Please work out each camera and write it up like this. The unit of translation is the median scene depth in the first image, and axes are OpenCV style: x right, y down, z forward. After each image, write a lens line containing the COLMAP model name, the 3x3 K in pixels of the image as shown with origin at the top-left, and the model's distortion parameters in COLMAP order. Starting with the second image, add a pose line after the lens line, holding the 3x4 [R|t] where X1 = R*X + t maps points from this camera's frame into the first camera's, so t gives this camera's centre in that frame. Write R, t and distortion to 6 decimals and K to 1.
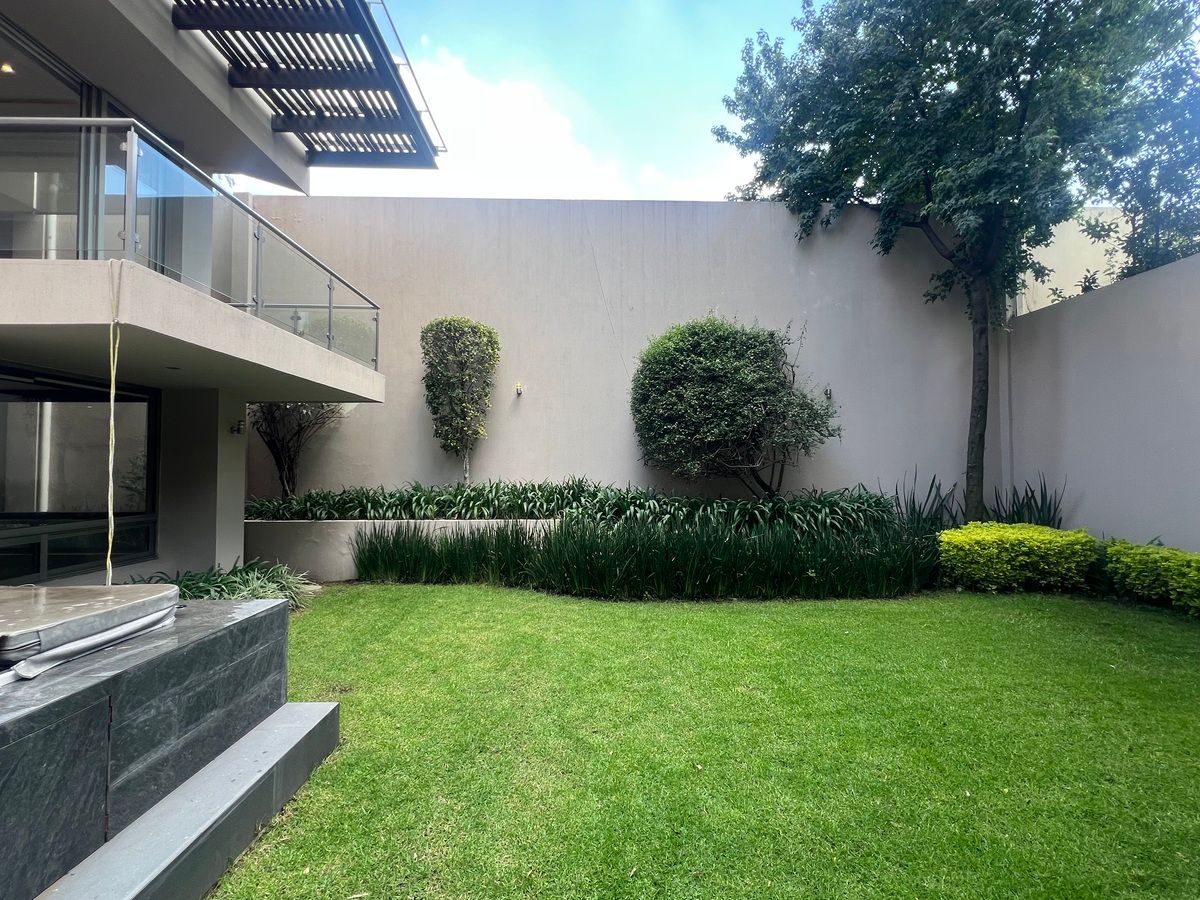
lens RADIAL K [[559.3, 0, 604.8], [0, 559.3, 448.9], [0, 0, 1]] dist [0.003379, -0.000335]
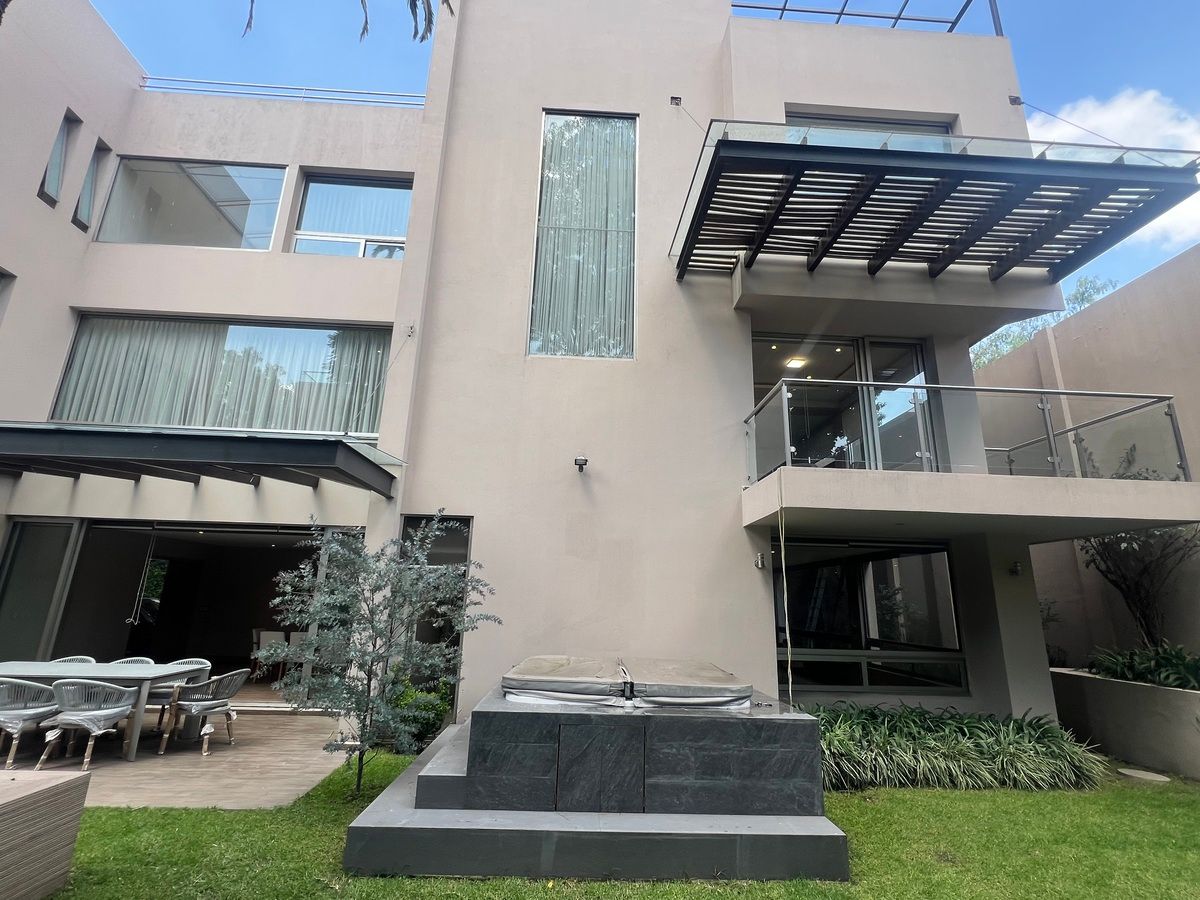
lens RADIAL K [[559.3, 0, 602.1], [0, 559.3, 454.9], [0, 0, 1]] dist [0.003379, -0.000335]
pose [[0.009862, -0.251163, -0.967894, 0.445831], [0.006459, 0.967937, -0.251109, 0.013116], [0.999931, -0.003775, 0.011168, 0.328471]]
